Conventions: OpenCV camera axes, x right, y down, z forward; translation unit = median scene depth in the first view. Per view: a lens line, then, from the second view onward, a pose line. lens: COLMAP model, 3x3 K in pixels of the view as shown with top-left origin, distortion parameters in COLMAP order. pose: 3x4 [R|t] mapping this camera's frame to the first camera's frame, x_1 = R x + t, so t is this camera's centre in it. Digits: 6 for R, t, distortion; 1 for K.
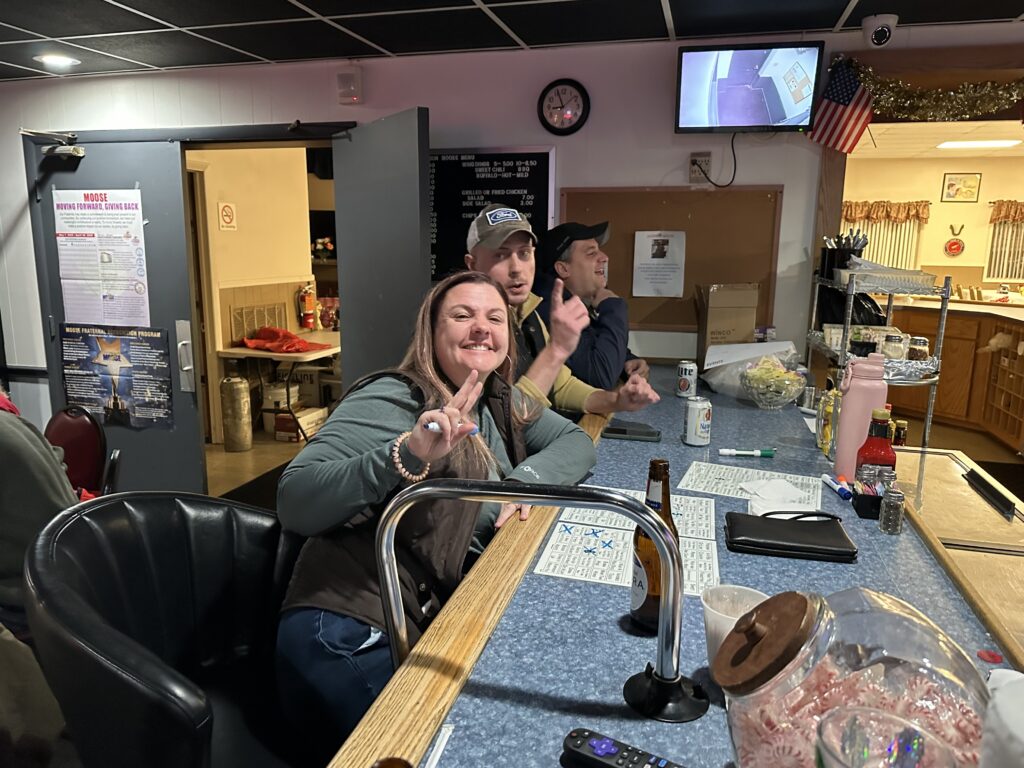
lens RADIAL K [[730.3, 0, 506.7], [0, 730.3, 388.5], [0, 0, 1]] dist [0.003694, -0.010171]
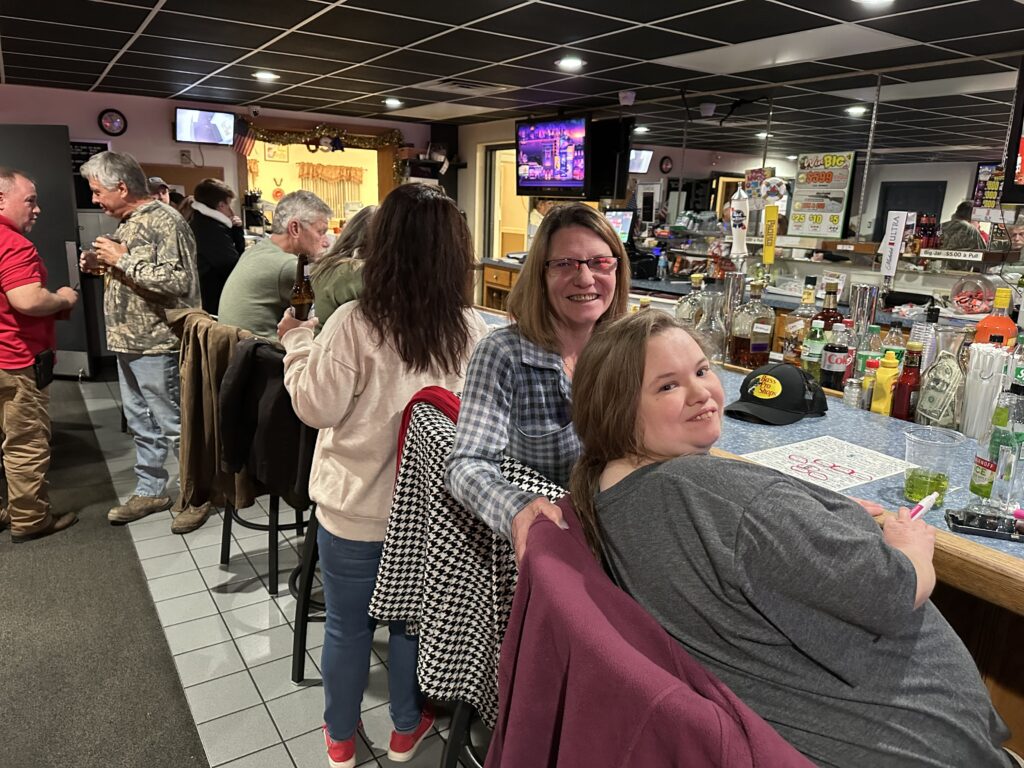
lens RADIAL K [[730.3, 0, 508.5], [0, 730.3, 385.8], [0, 0, 1]] dist [0.003694, -0.010171]
pose [[0.663235, -0.172643, 0.728227, -0.646662], [0.123095, 0.984942, 0.121395, 0.186297], [-0.738219, 0.009128, 0.674499, -0.963299]]
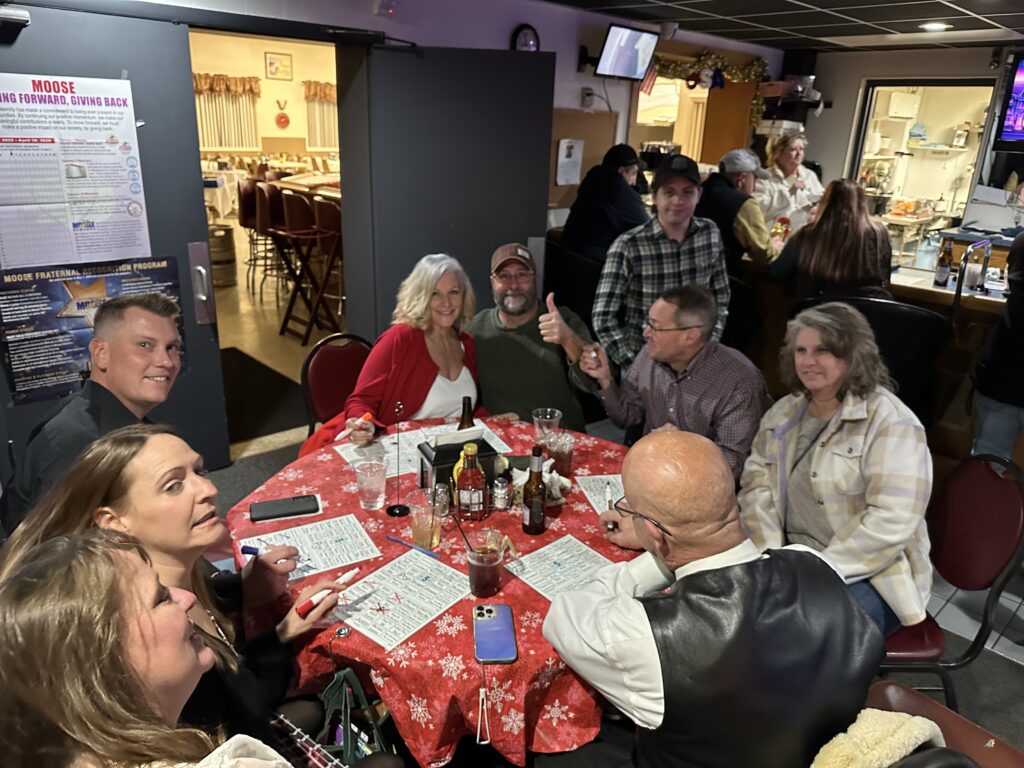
lens RADIAL K [[730.3, 0, 516.3], [0, 730.3, 393.8], [0, 0, 1]] dist [0.003694, -0.010171]
pose [[0.519344, -0.288844, 0.804270, -0.977738], [0.137187, 0.957119, 0.255152, -0.089280], [-0.843482, -0.022176, 0.536700, 0.210464]]
